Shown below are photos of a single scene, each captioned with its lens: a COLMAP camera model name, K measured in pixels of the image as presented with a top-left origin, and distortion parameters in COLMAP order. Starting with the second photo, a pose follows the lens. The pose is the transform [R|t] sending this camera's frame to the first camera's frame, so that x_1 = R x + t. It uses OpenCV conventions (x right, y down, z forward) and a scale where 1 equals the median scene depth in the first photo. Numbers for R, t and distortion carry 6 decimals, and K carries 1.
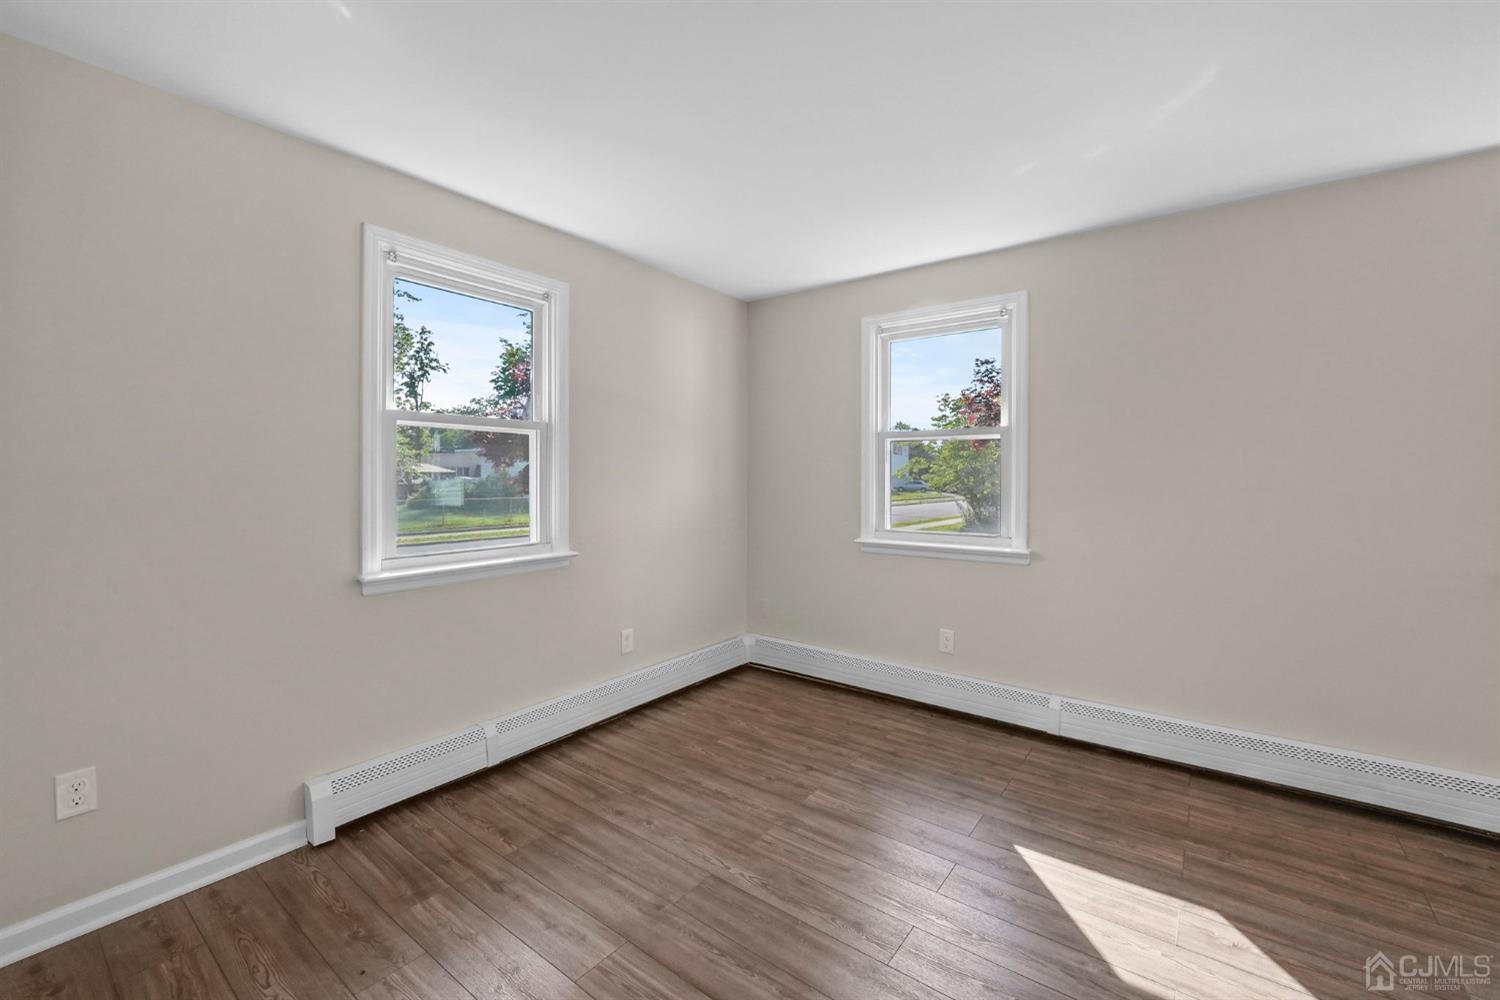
lens RADIAL K [[618.0, 0, 744.0], [0, 618.0, 475.7], [0, 0, 1]] dist [-0.005296, -0.003534]
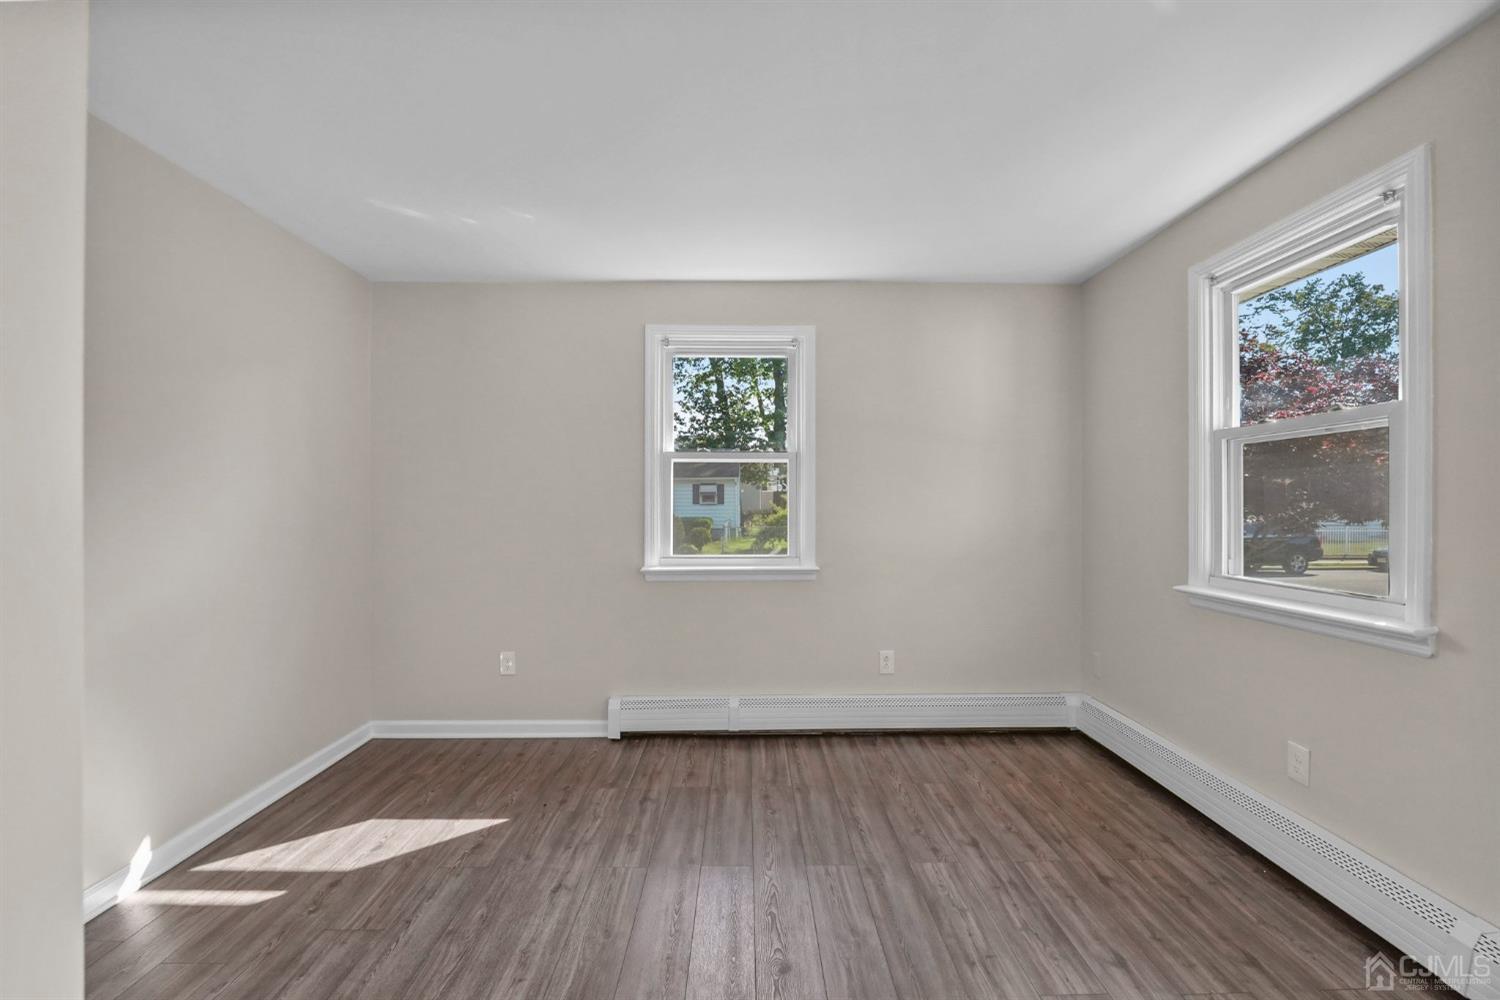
lens RADIAL K [[635.6, 0, 748.0], [0, 635.6, 497.4], [0, 0, 1]] dist [-0.007286, -0.002593]
pose [[0.612996, -0.011471, -0.790003, 0.596606], [0.003290, 0.999923, -0.011966, 0.013573], [0.790079, 0.004736, 0.612987, 0.226552]]
